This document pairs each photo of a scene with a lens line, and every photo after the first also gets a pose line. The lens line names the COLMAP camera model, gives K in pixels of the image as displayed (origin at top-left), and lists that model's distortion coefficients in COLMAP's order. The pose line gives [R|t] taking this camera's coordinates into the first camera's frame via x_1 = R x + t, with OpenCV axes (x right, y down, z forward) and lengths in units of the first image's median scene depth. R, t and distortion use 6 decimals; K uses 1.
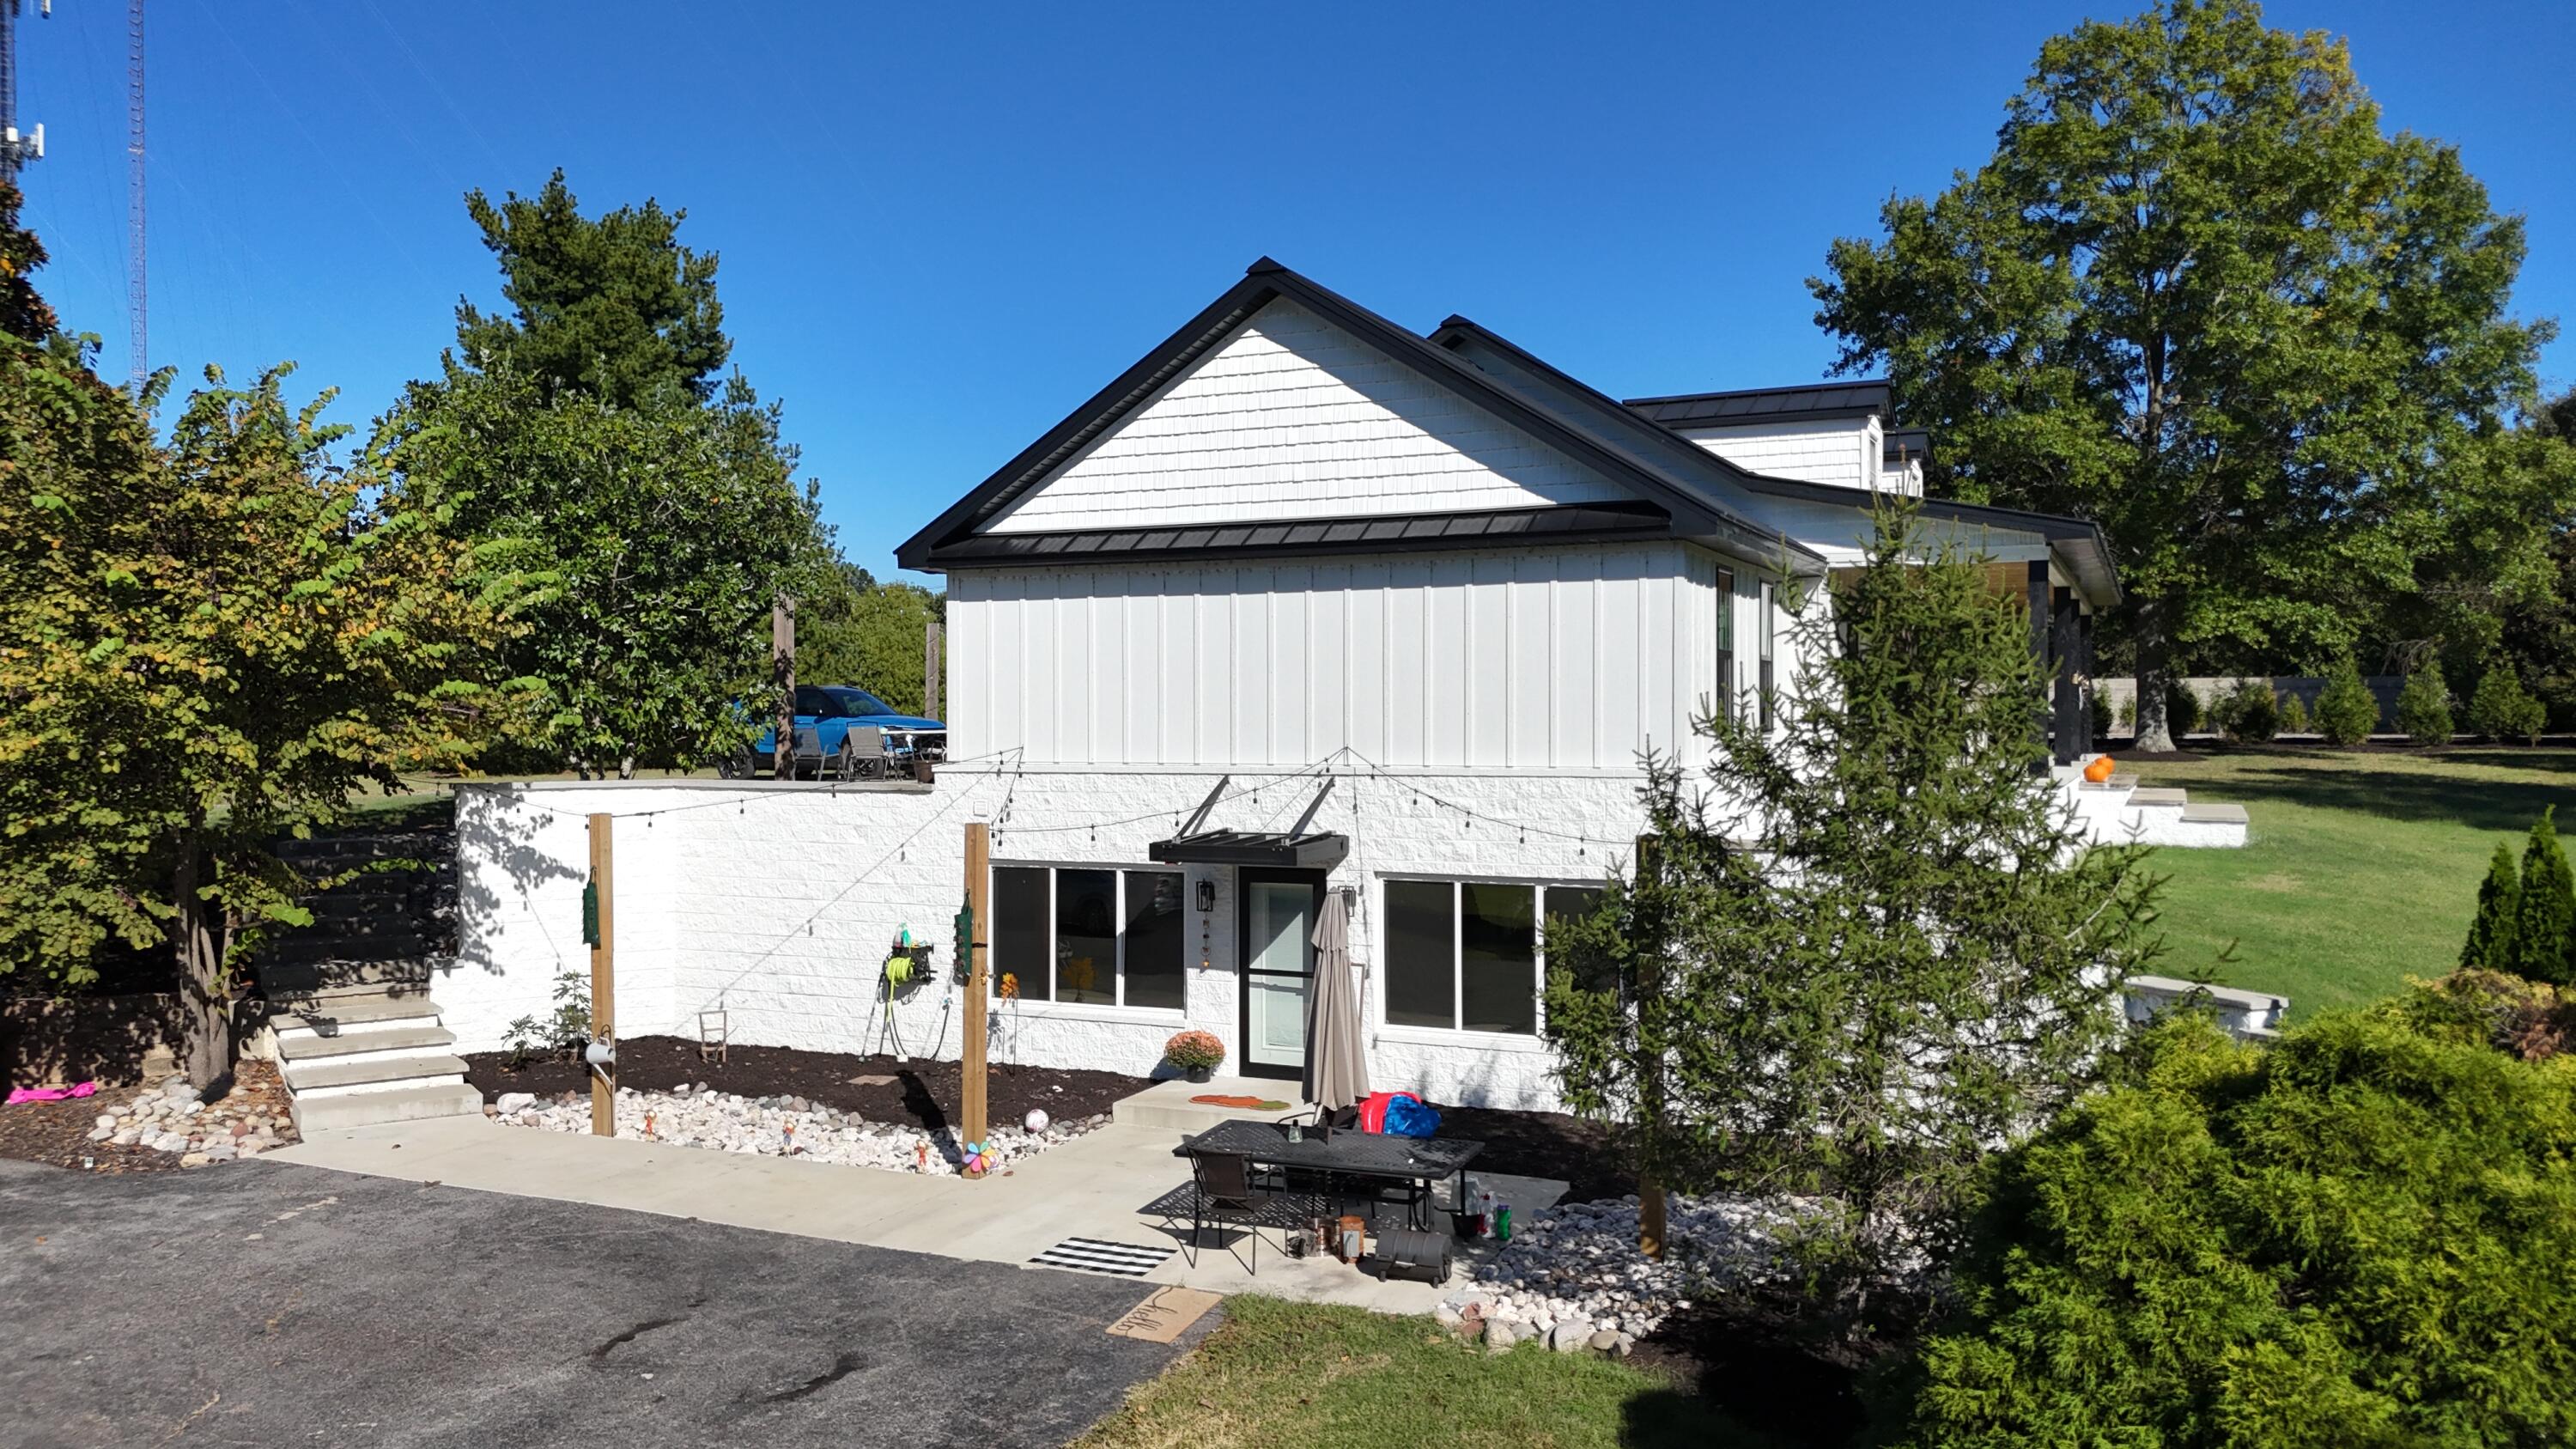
lens RADIAL K [[1893.8, 0, 1288.0], [0, 1893.8, 724.5], [0, 0, 1]] dist [0.094755, -0.077798]
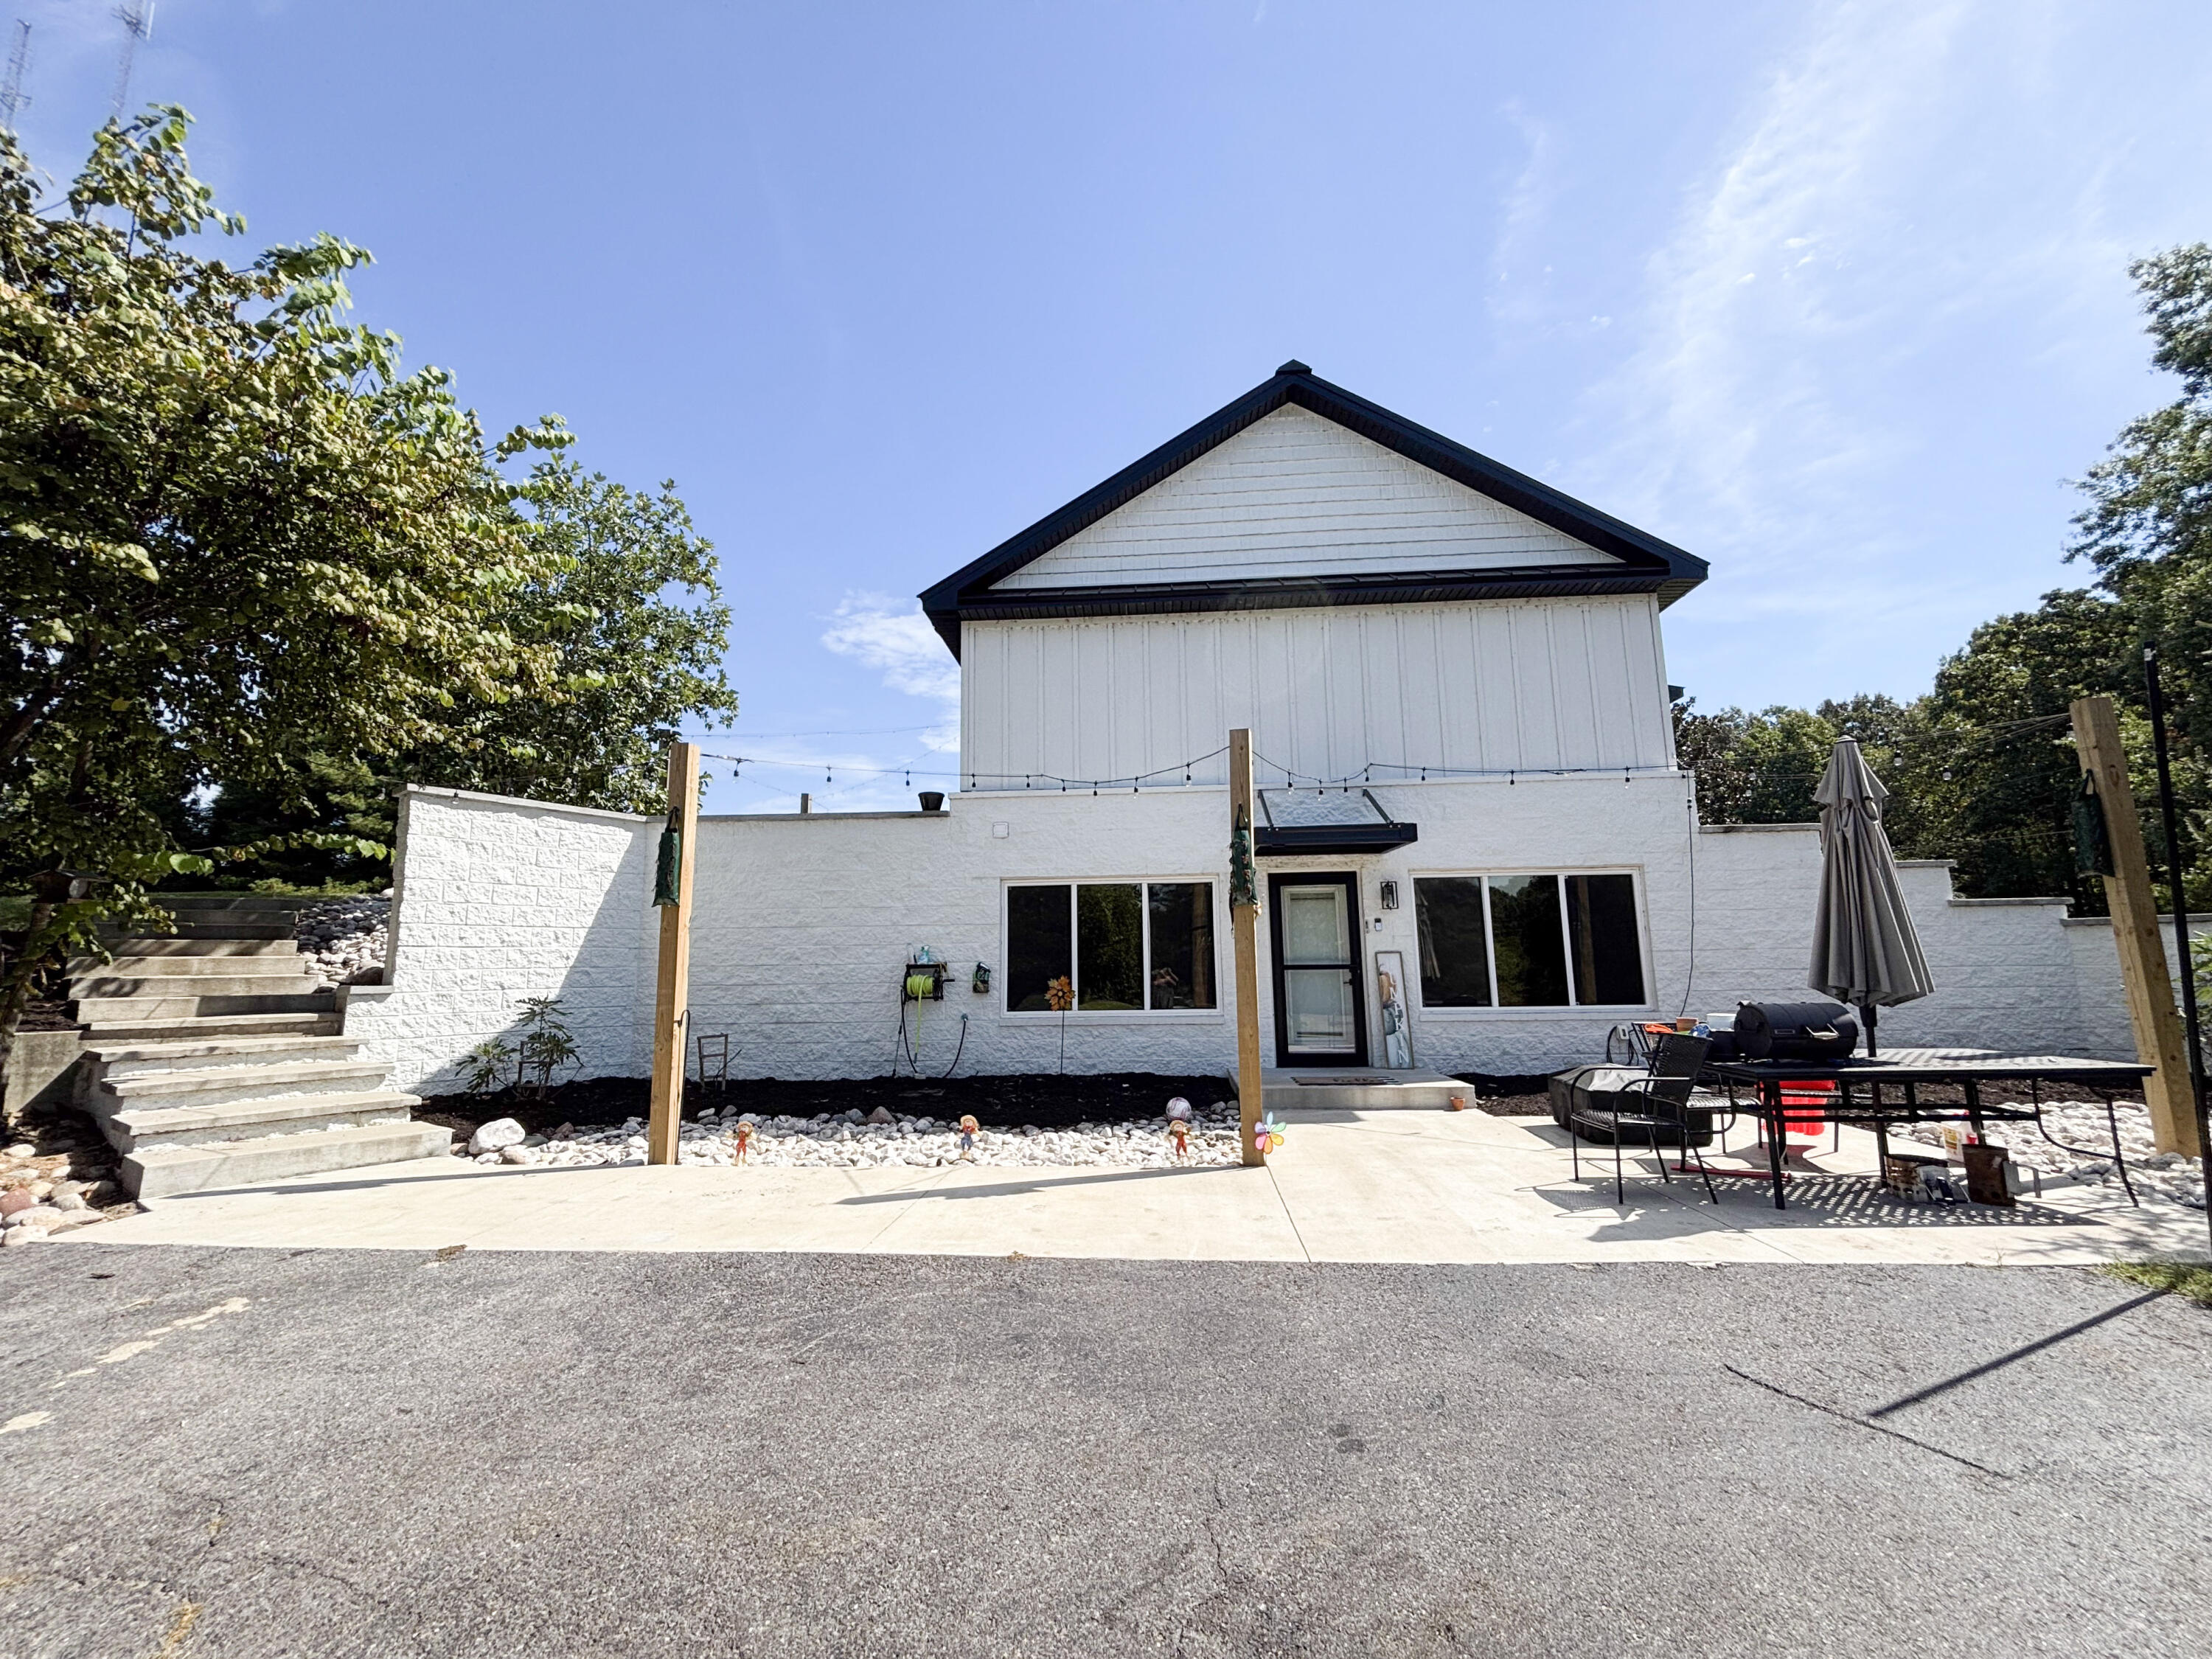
lens RADIAL K [[897.8, 0, 1106.0], [0, 897.8, 829.5], [0, 0, 1]] dist [0.012456, -0.000170]
pose [[0.935279, 0.046100, 0.350897, -0.286050], [0.011624, 0.986944, -0.160643, 0.126365], [-0.353721, 0.154325, 0.922532, 0.524159]]
